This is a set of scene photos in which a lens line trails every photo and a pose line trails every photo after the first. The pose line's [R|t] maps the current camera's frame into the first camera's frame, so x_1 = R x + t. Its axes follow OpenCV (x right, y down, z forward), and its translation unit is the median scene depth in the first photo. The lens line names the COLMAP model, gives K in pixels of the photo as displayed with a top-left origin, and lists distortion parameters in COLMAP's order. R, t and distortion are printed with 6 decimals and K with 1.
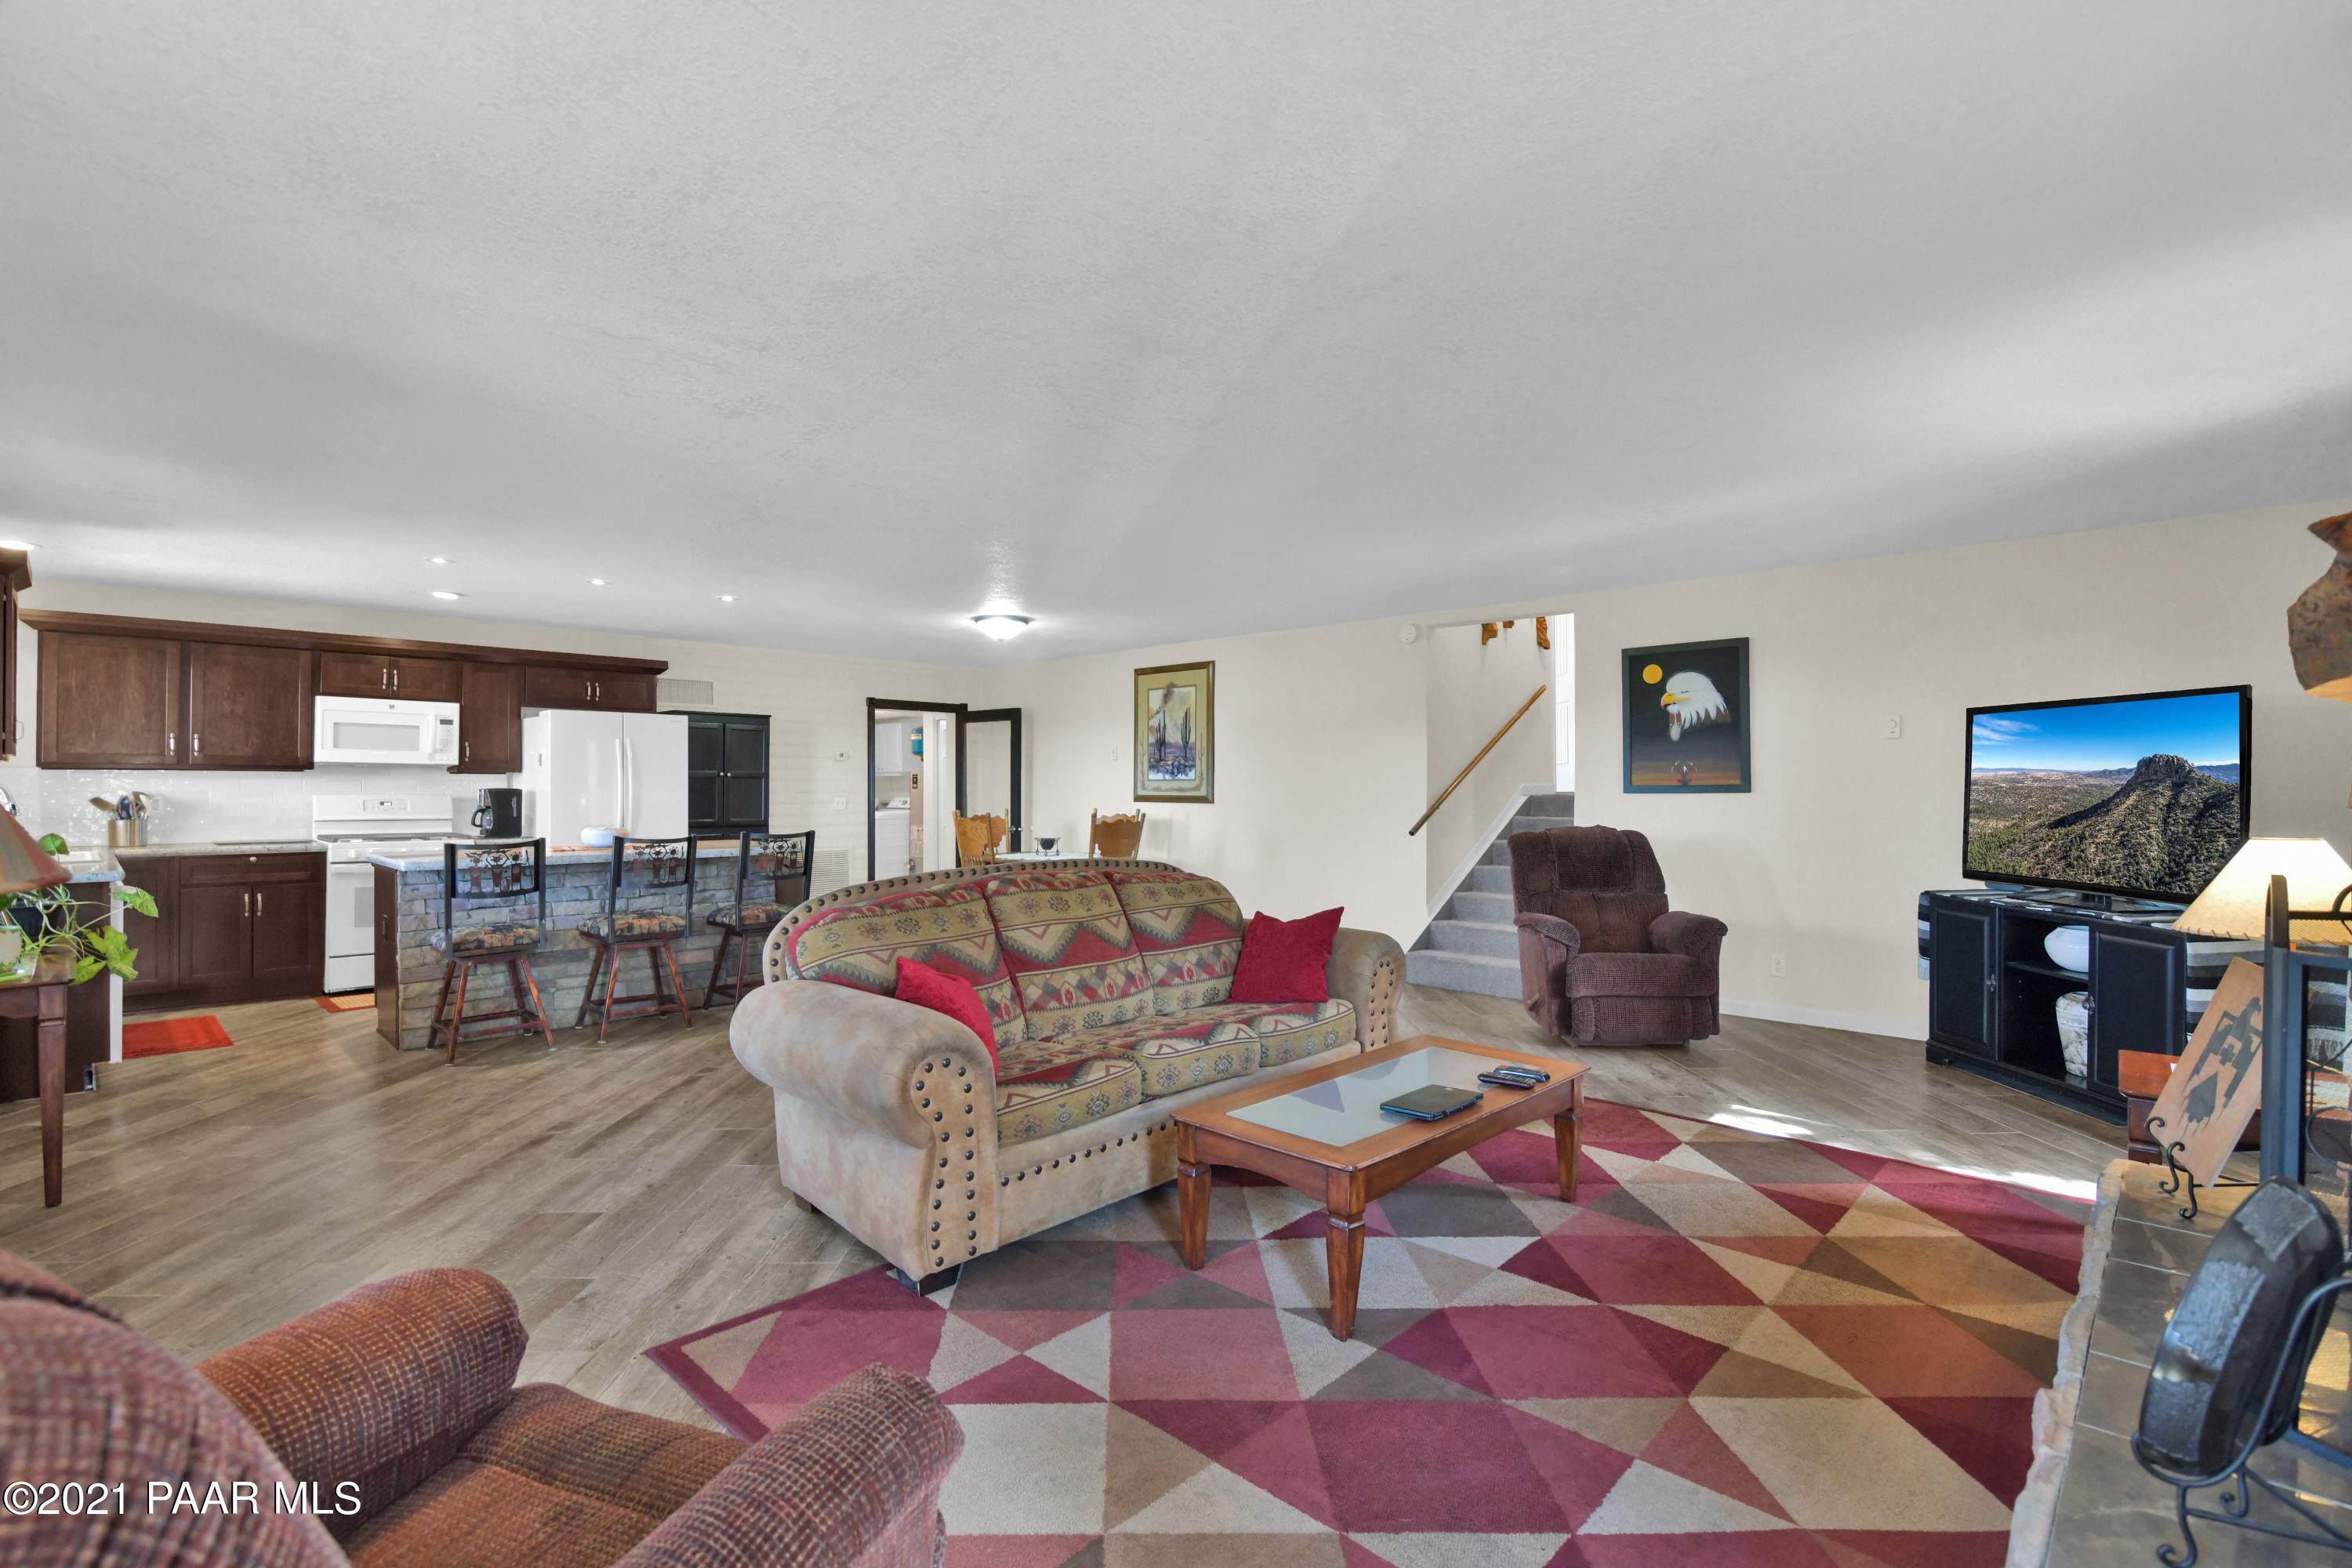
lens RADIAL K [[1094.4, 0, 1182.6], [0, 1094.4, 775.7], [0, 0, 1]] dist [-0.012925, -0.000766]
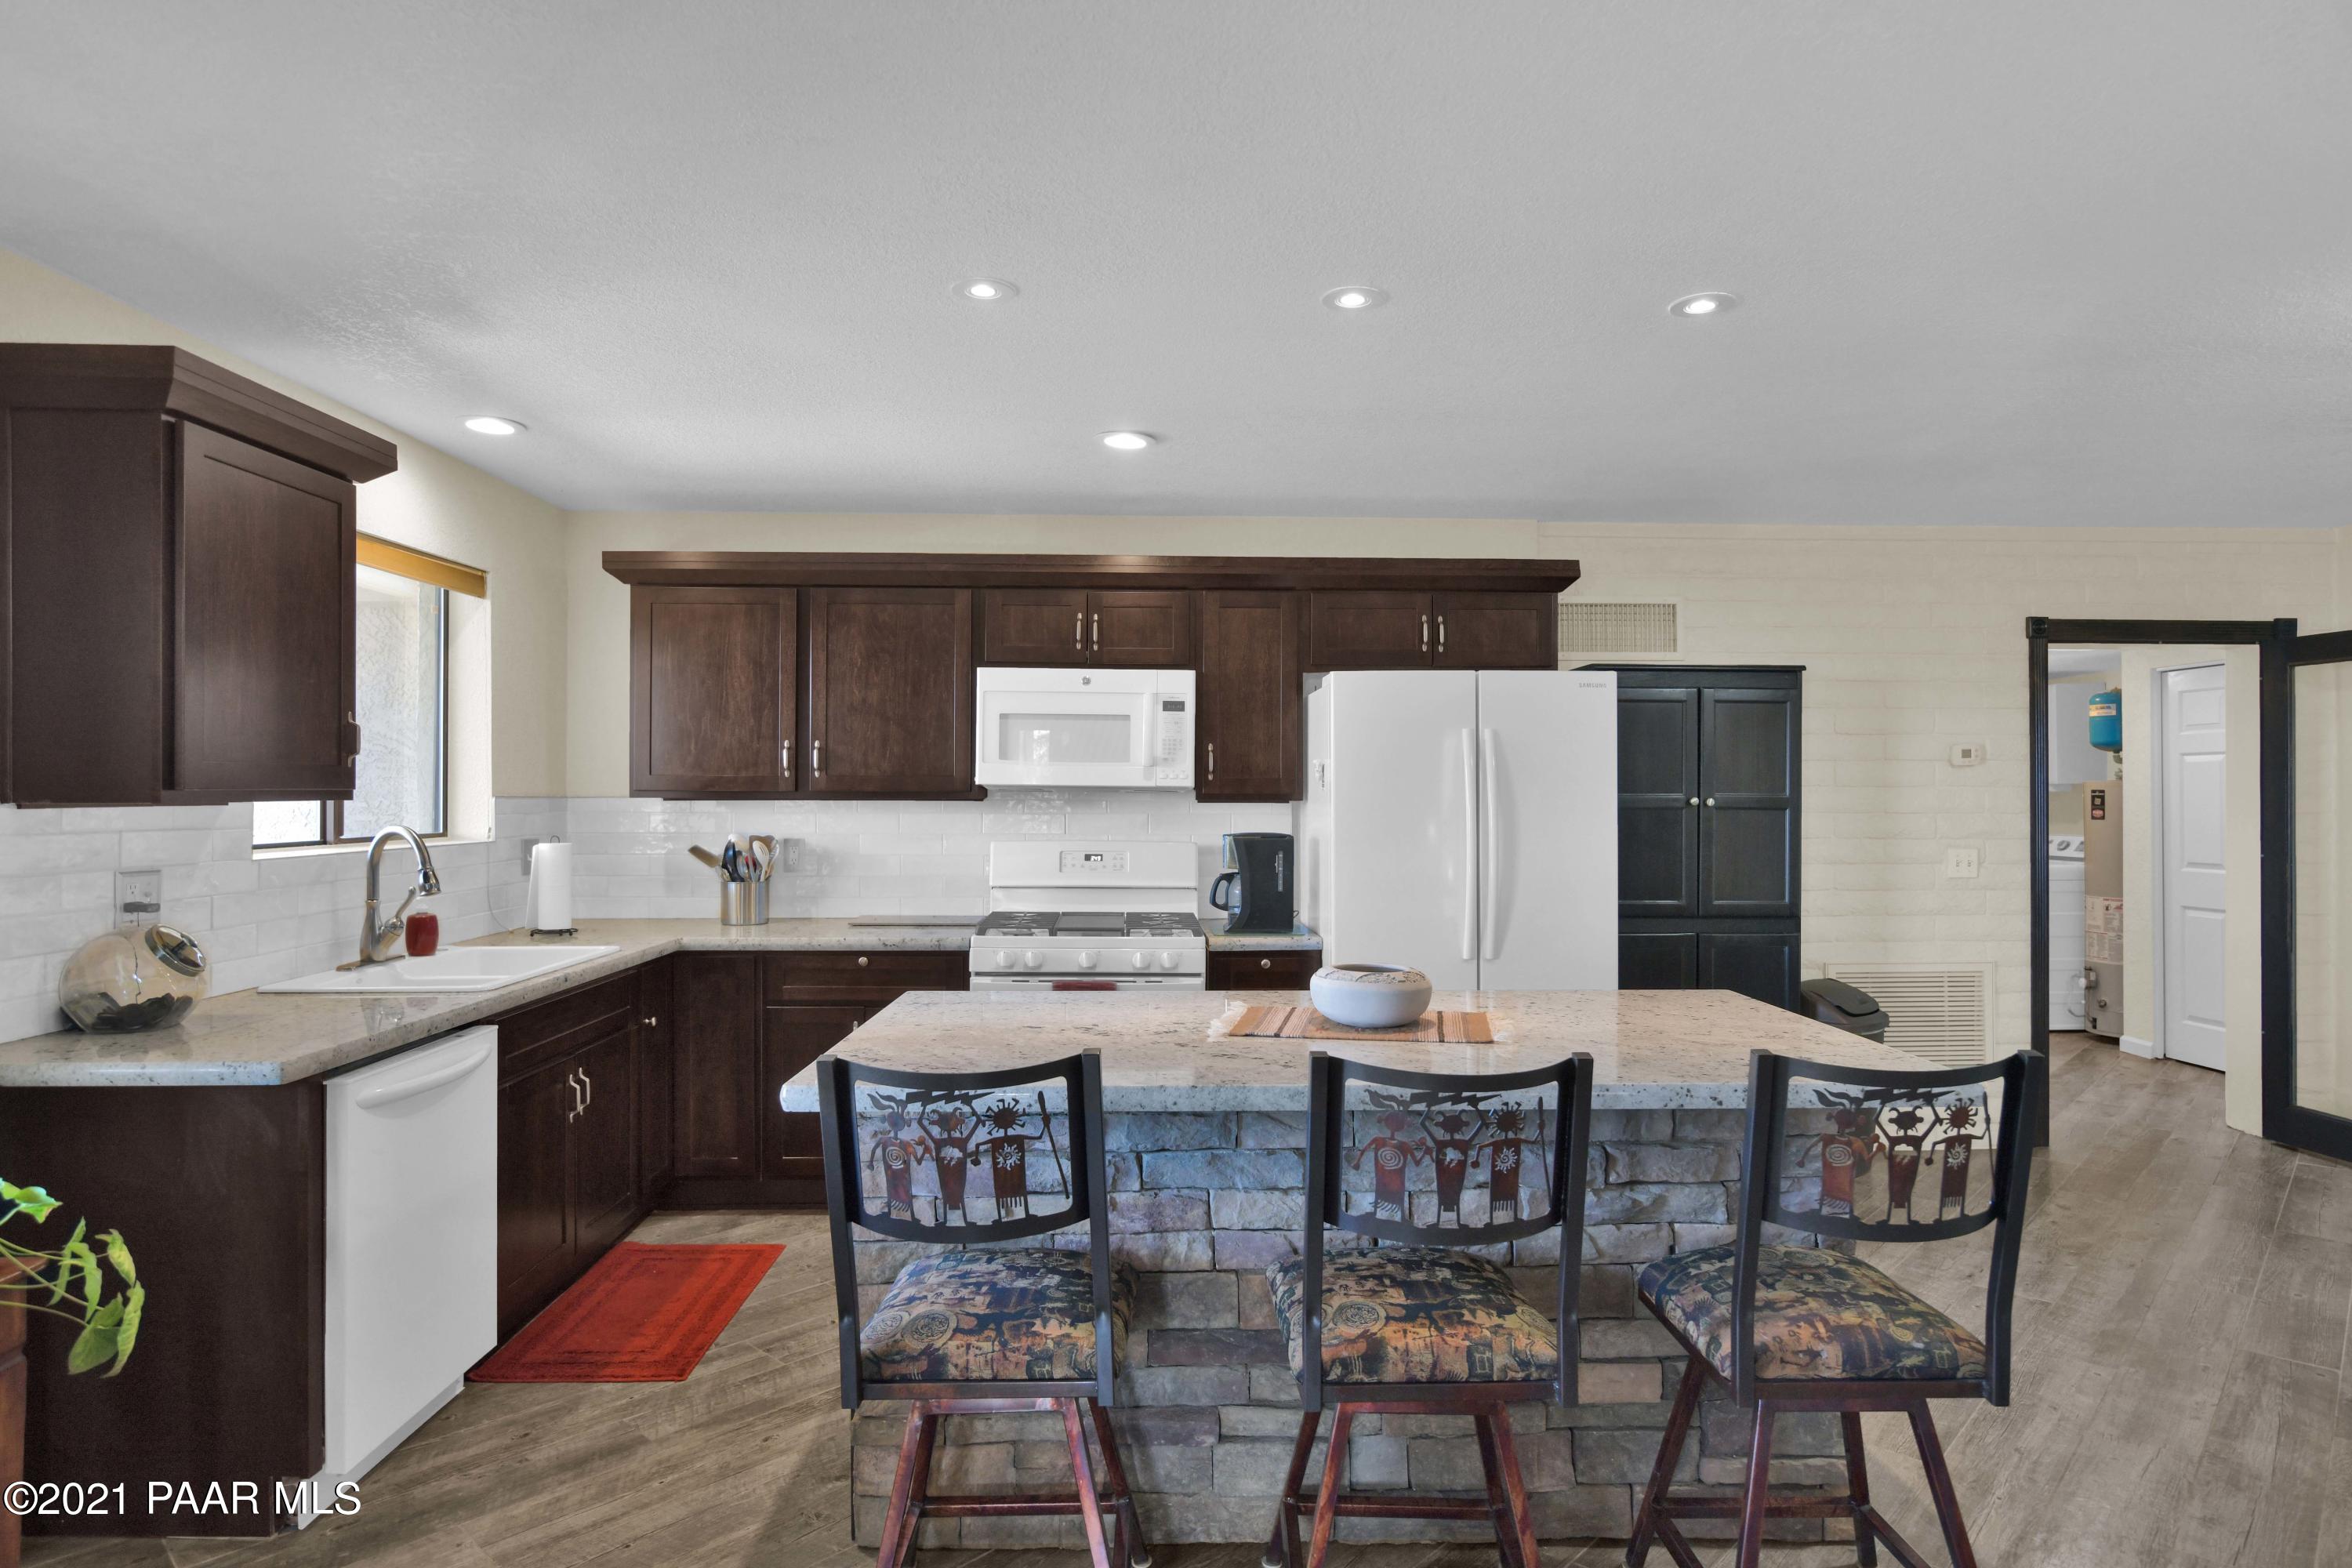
lens RADIAL K [[1323.7, 0, 1181.0], [0, 1323.7, 786.5], [0, 0, 1]] dist [-0.015369, -0.000284]
pose [[0.713218, -0.002133, -0.700939, -0.226442], [0.006215, 0.999975, 0.003281, -0.012452], [0.700915, -0.006697, 0.713214, 0.547722]]
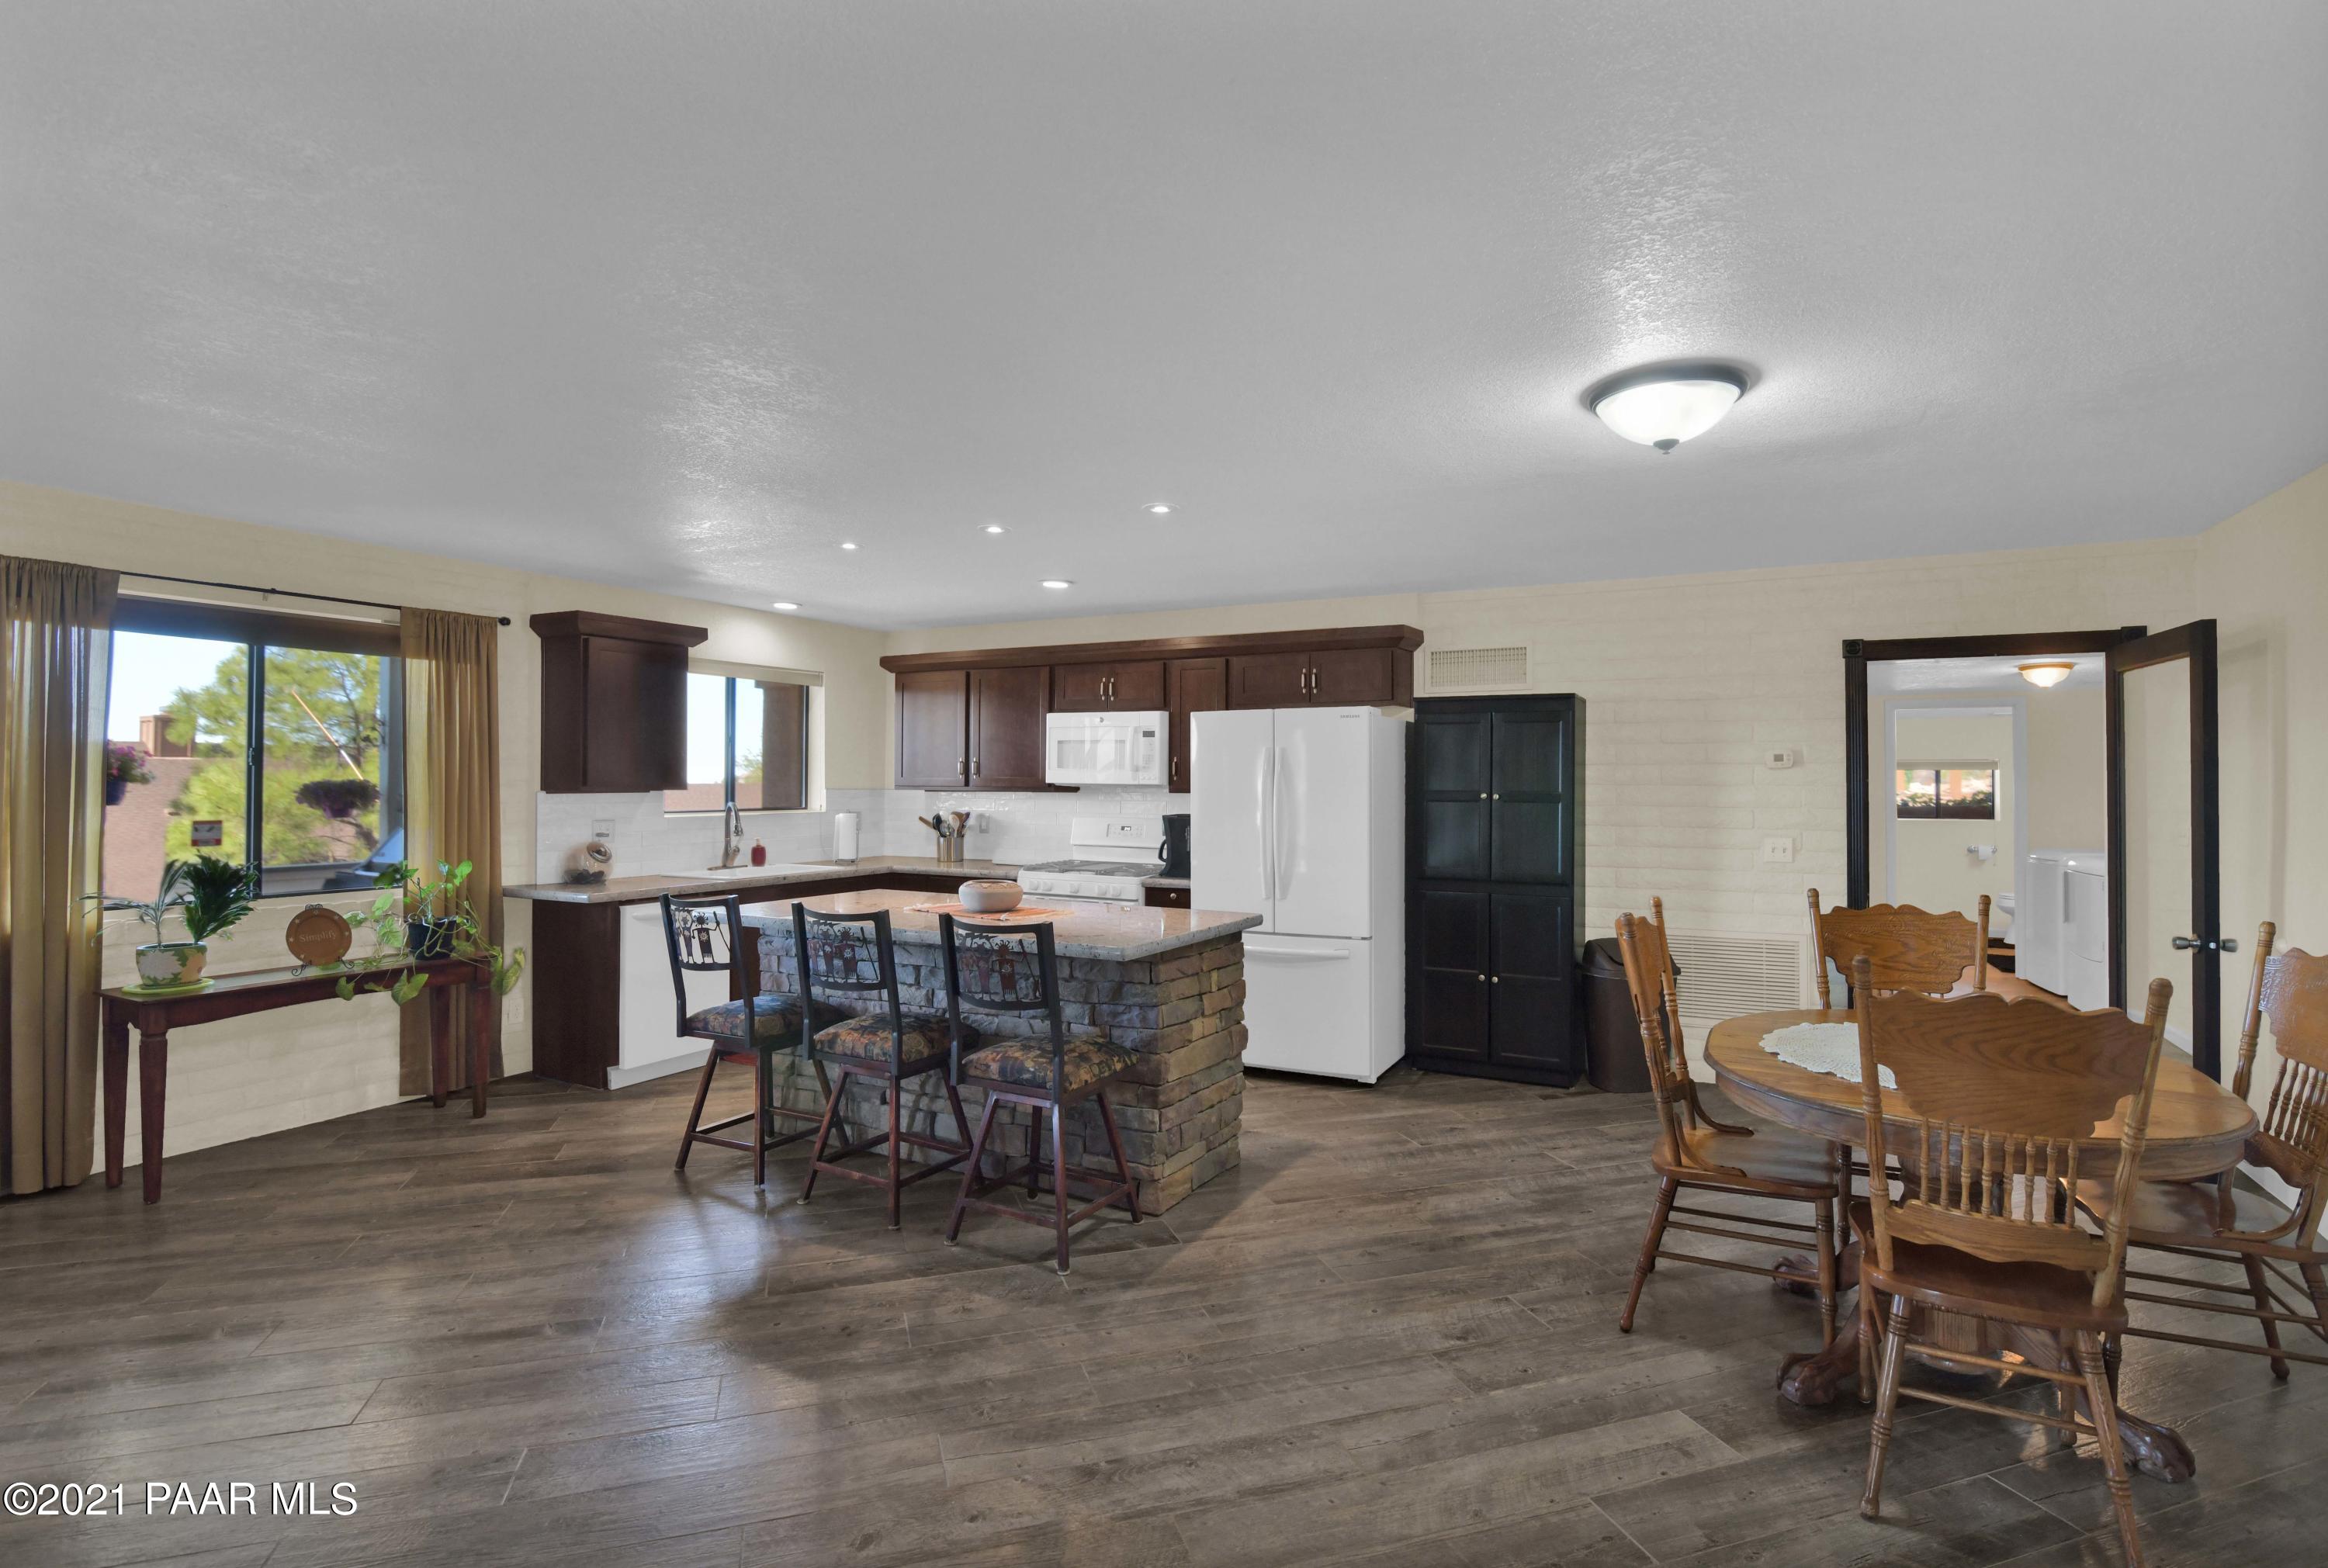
lens RADIAL K [[1083.1, 0, 1159.7], [0, 1083.1, 780.1], [0, 0, 1]] dist [-0.012925, -0.000766]
pose [[0.283872, -0.002719, -0.958858, 0.131331], [0.005863, 0.999982, -0.001100, -0.012653], [0.958844, -0.005310, 0.283883, 0.772495]]
